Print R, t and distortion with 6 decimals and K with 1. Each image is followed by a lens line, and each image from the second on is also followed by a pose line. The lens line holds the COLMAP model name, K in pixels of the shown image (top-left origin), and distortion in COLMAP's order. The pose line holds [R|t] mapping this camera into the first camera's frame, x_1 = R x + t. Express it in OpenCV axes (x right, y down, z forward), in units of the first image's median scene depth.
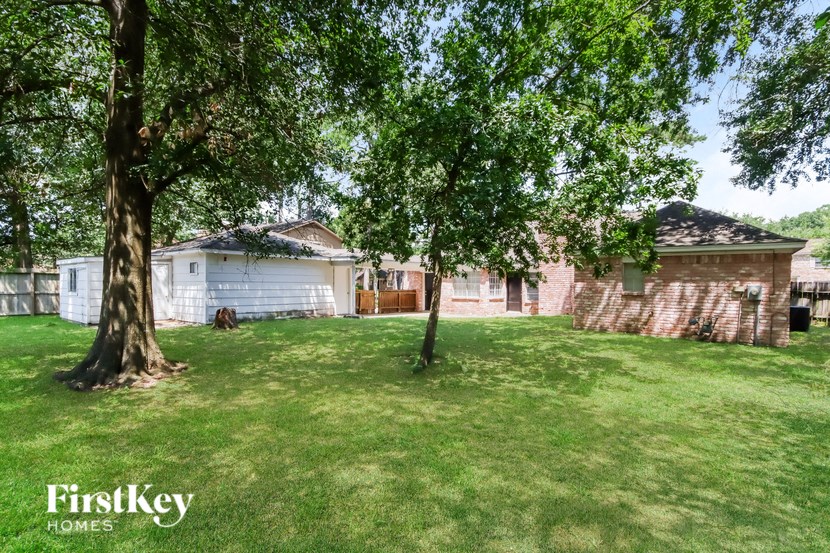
lens RADIAL K [[390.6, 0, 415.4], [0, 390.6, 277.6], [0, 0, 1]] dist [-0.003700, -0.000554]
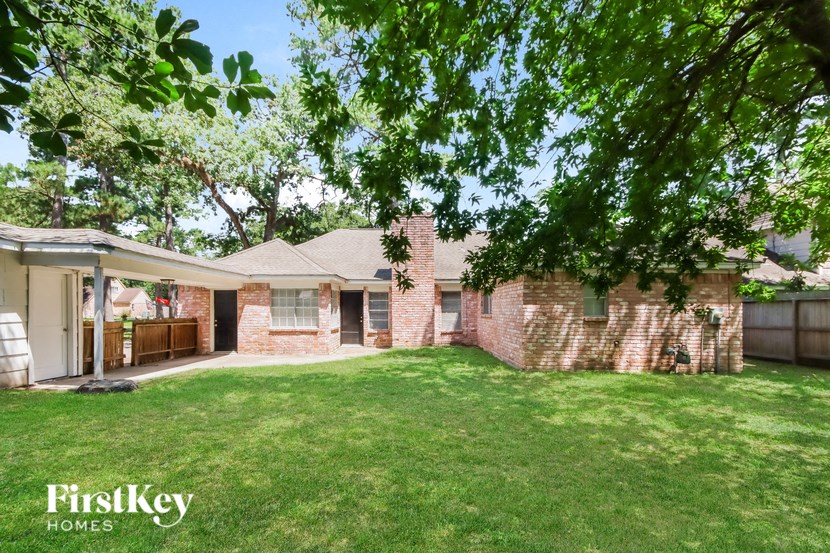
lens RADIAL K [[390.6, 0, 409.1], [0, 390.6, 303.3], [0, 0, 1]] dist [-0.003700, -0.000554]
pose [[0.780468, 0.002209, 0.625192, -0.139409], [-0.005960, 0.999975, 0.003906, 0.005249], [-0.625167, -0.006775, 0.780461, 0.391211]]
